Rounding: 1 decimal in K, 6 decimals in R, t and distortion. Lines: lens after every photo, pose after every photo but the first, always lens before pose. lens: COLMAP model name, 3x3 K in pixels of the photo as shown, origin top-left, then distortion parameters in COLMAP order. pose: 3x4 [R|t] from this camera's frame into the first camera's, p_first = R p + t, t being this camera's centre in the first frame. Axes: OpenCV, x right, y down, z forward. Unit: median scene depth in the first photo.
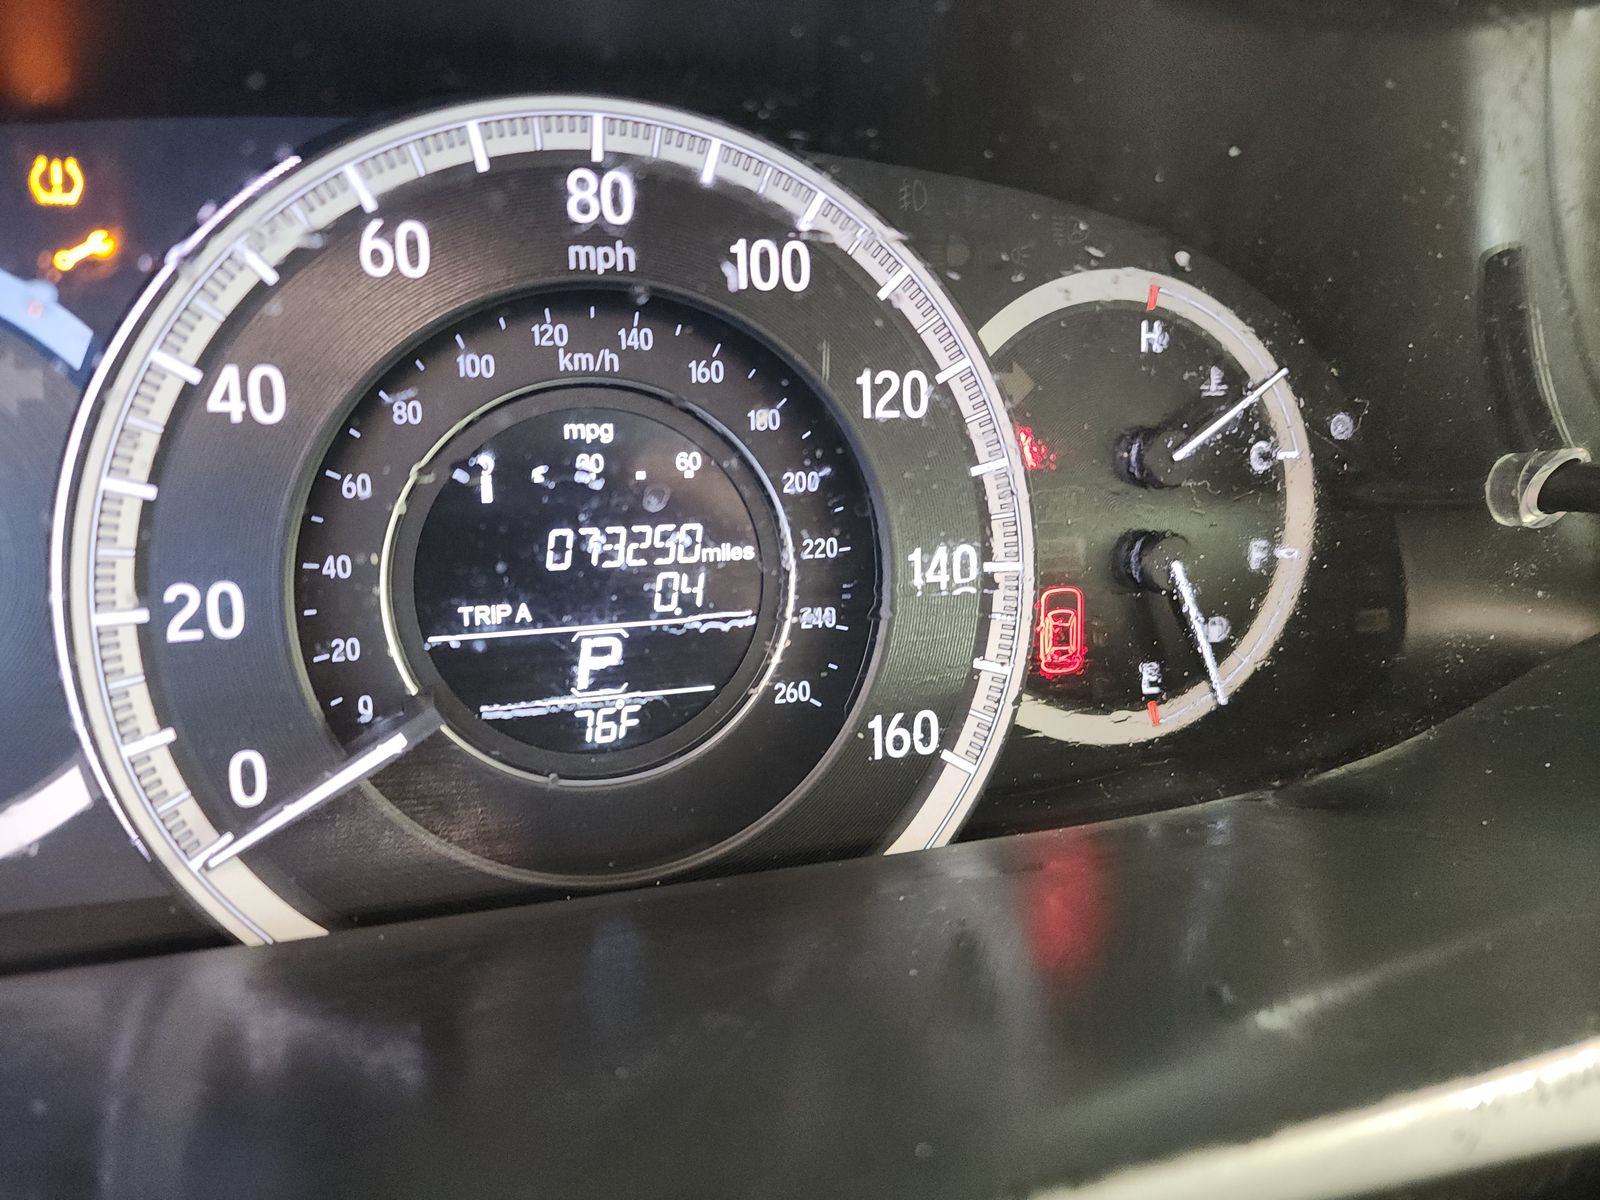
lens RADIAL K [[1091.5, 0, 807.3], [0, 1091.5, 587.2], [0, 0, 1]] dist [0.090251, -0.087821]
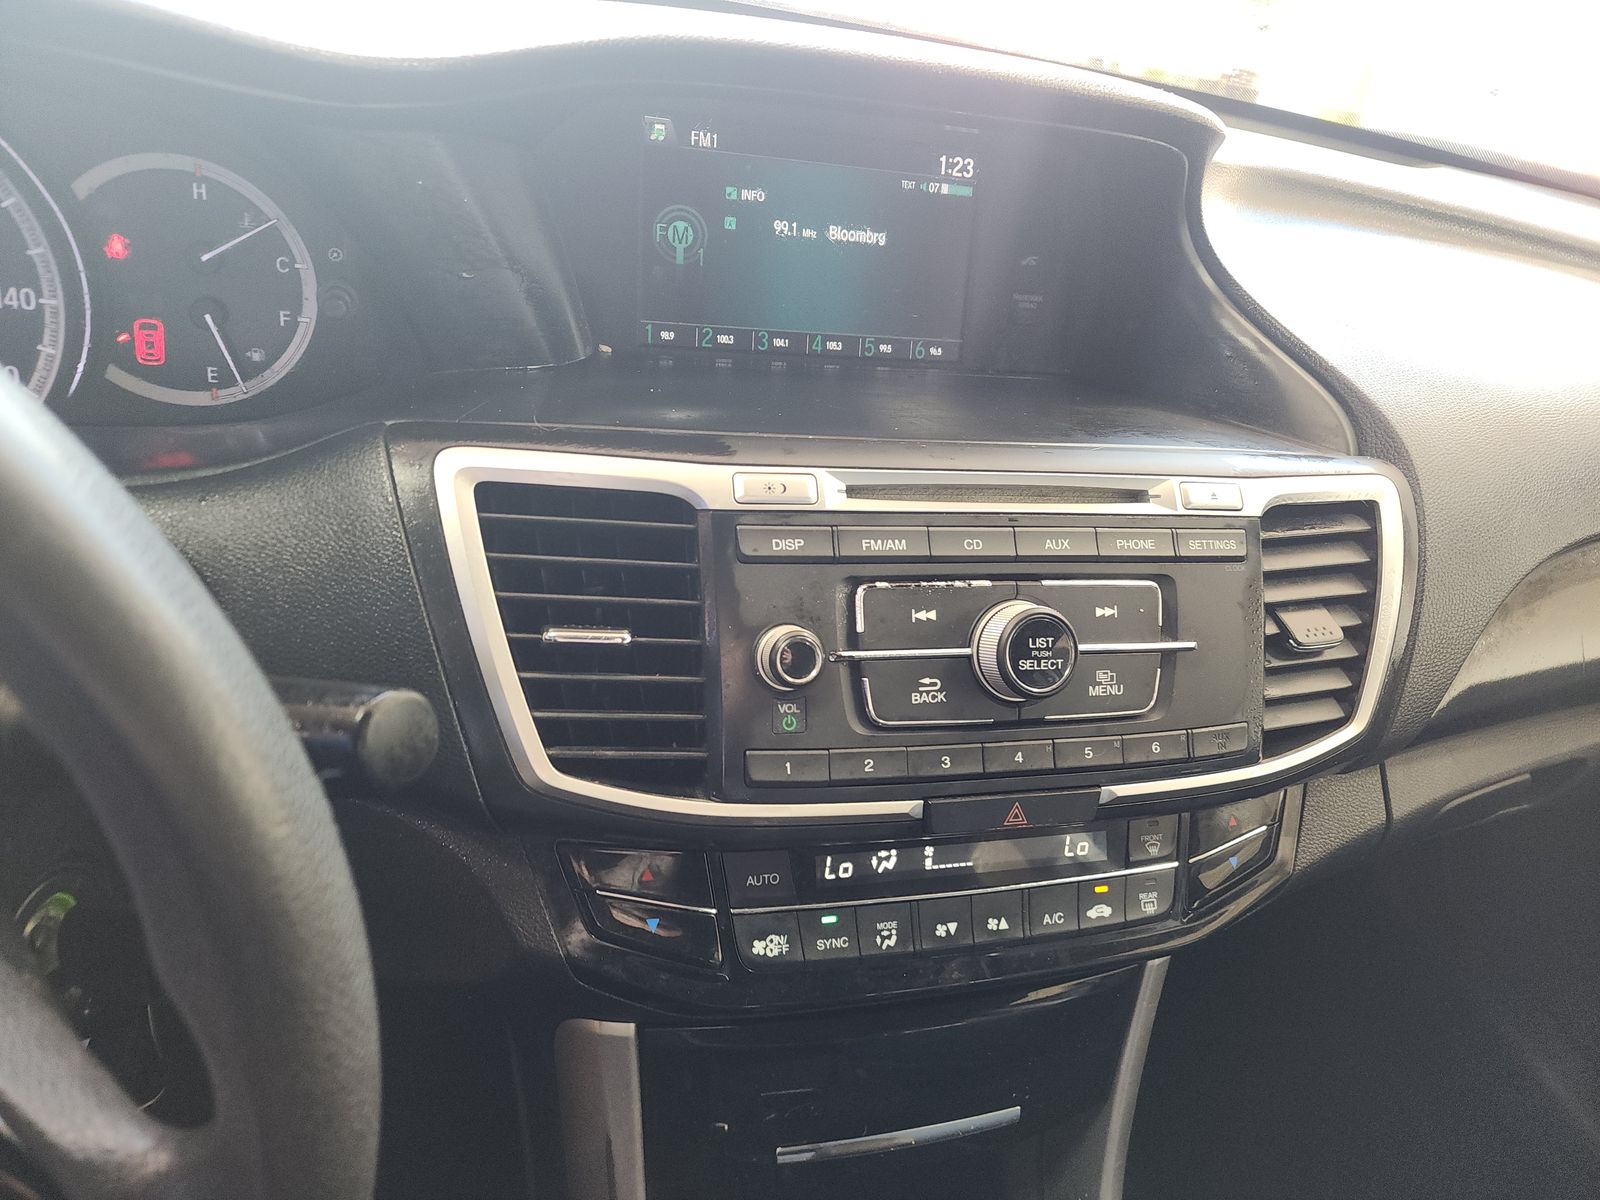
lens RADIAL K [[1091.5, 0, 807.3], [0, 1091.5, 587.2], [0, 0, 1]] dist [0.090251, -0.087821]
pose [[0.991359, 0.131049, 0.005698, 1.661517], [-0.129069, 0.966790, 0.220586, -0.147624], [0.023398, -0.219415, 0.975351, -1.153224]]
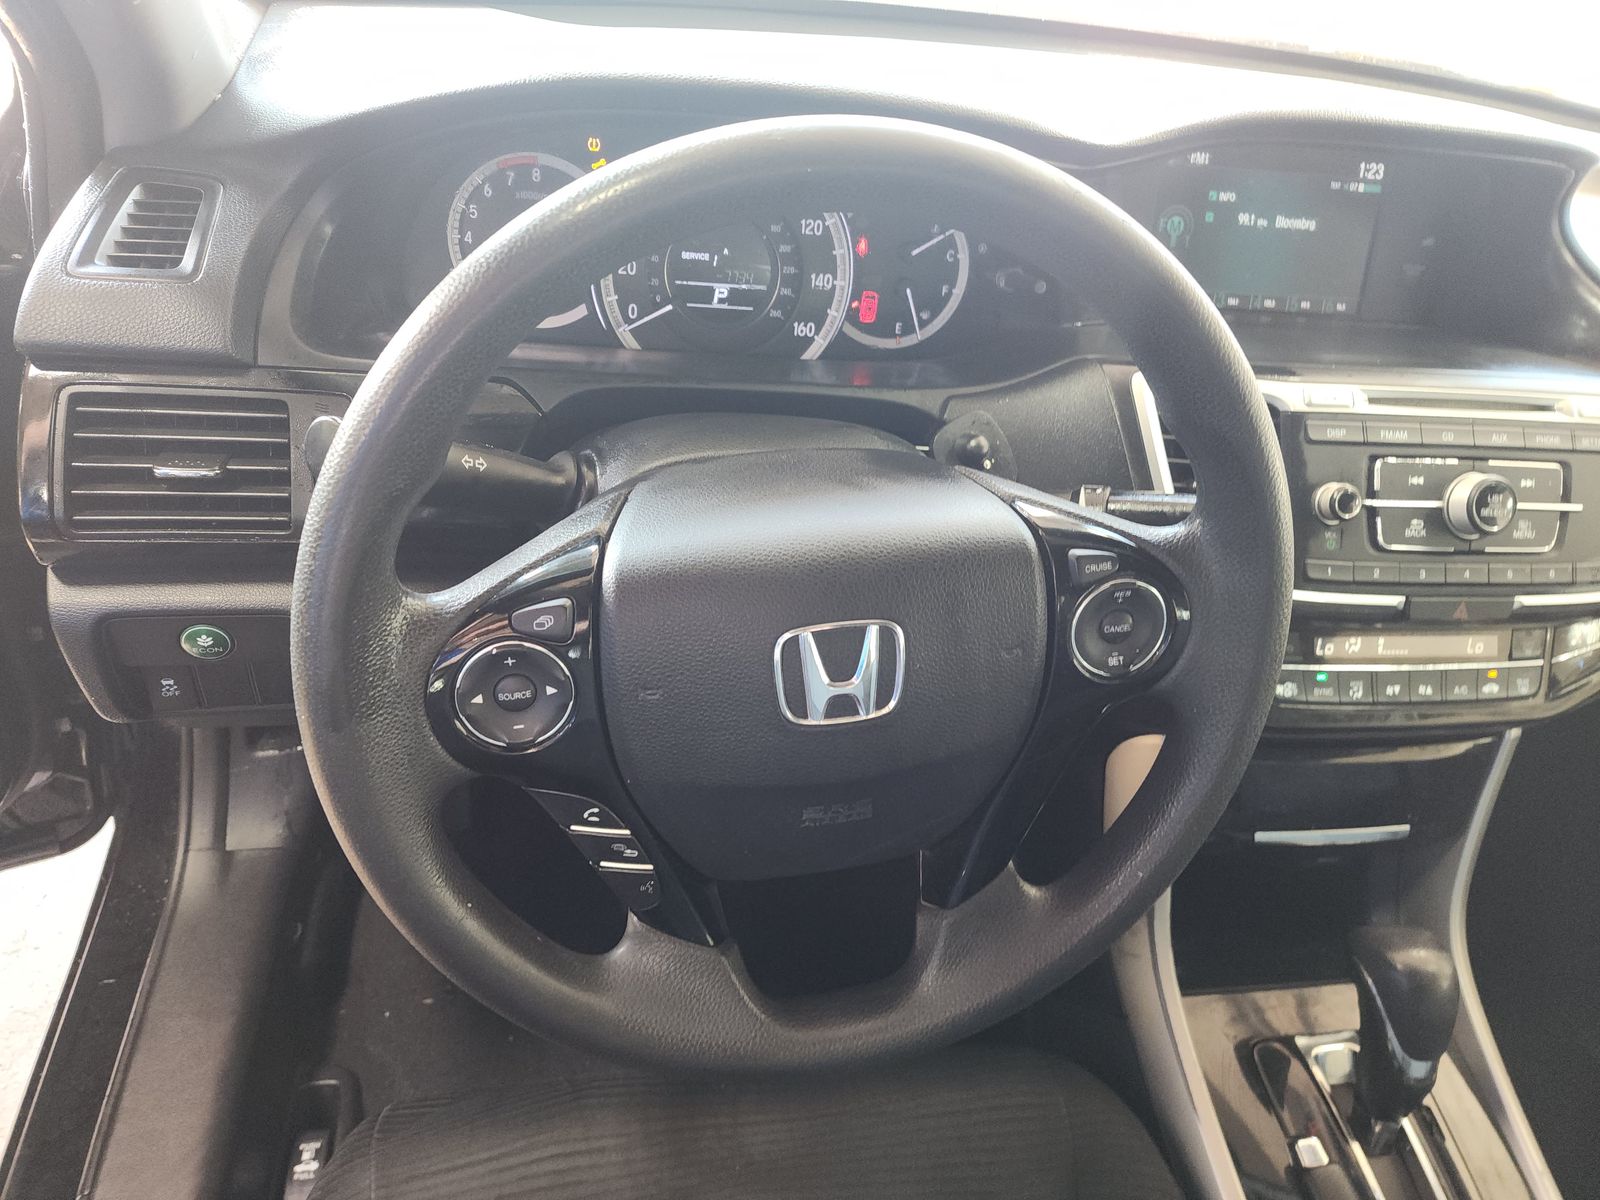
lens RADIAL K [[1106.2, 0, 800.0], [0, 1106.2, 600.0], [0, 0, 1]] dist [0.034223, -0.003614]
pose [[0.983645, 0.159678, -0.083344, 0.501782], [-0.129486, 0.948519, 0.289042, -0.064297], [0.125207, -0.273523, 0.953681, -2.567766]]
